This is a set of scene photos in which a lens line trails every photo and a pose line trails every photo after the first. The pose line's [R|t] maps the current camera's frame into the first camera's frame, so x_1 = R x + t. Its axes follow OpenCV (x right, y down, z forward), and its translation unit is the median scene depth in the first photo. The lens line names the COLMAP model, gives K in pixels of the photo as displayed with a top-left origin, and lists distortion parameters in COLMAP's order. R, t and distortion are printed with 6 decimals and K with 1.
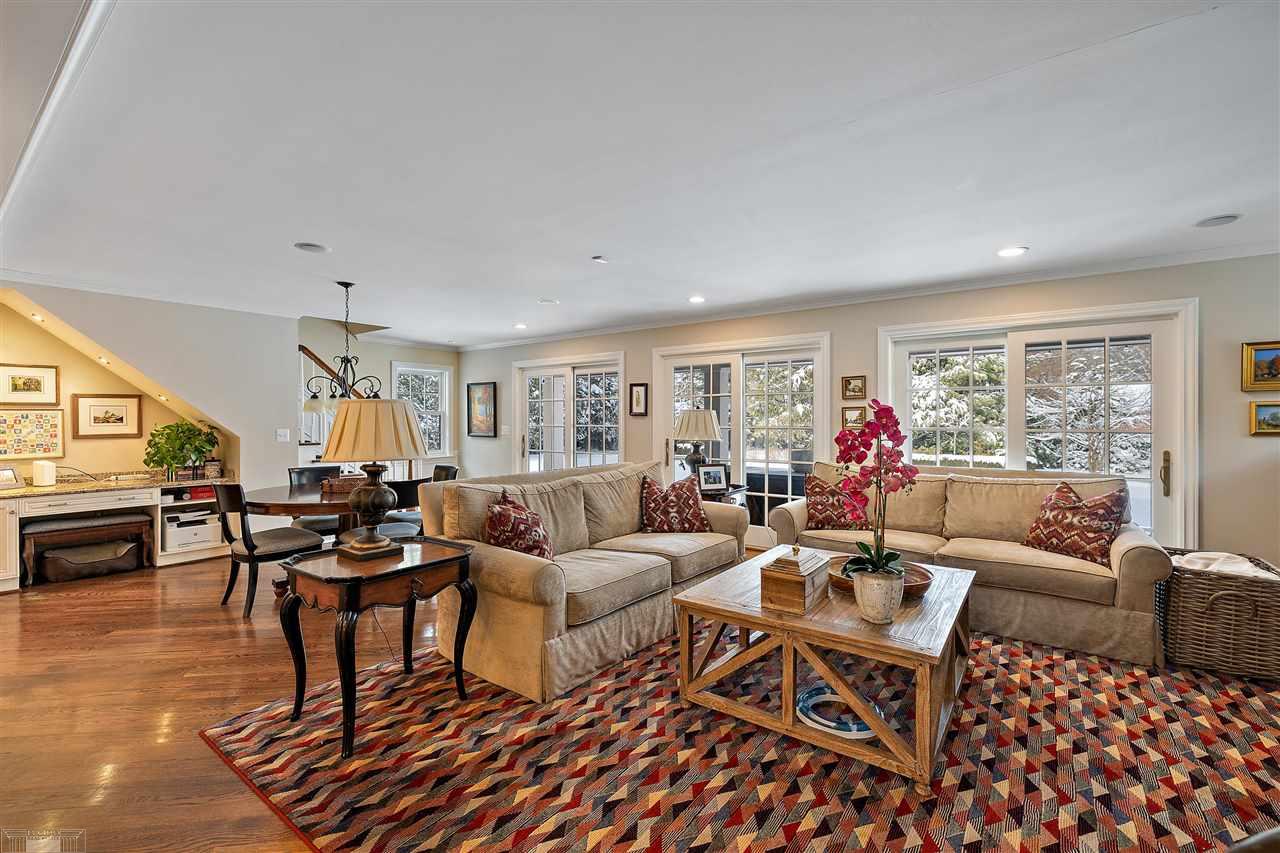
lens RADIAL K [[542.4, 0, 642.8], [0, 542.4, 410.3], [0, 0, 1]] dist [0.000805, -0.000187]
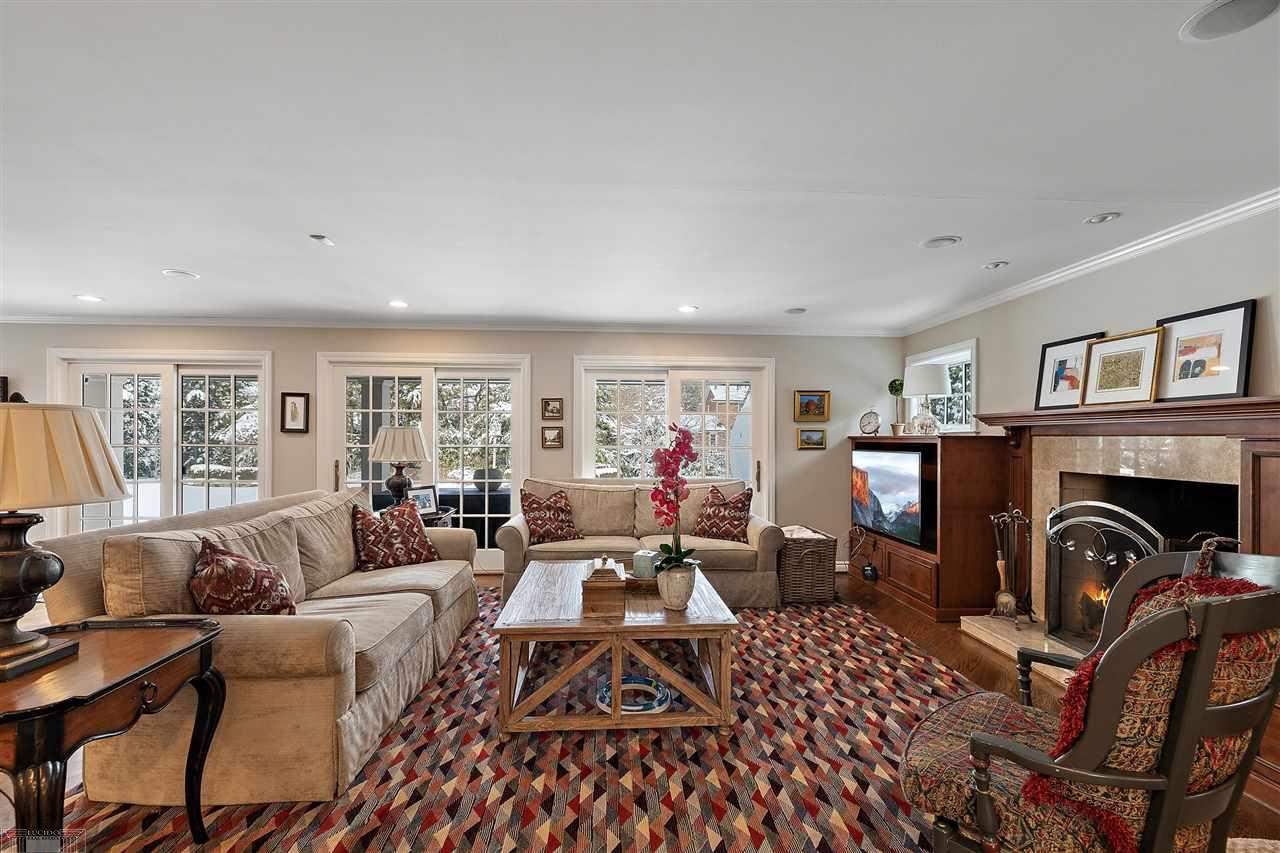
lens RADIAL K [[547.2, 0, 640.0], [0, 547.2, 426.5], [0, 0, 1]] dist [-0.000032, -0.000155]
pose [[0.770491, 0.017303, 0.637216, -0.317663], [-0.015518, 0.999844, -0.008387, -0.000586], [-0.637262, -0.003426, 0.770639, 0.095913]]
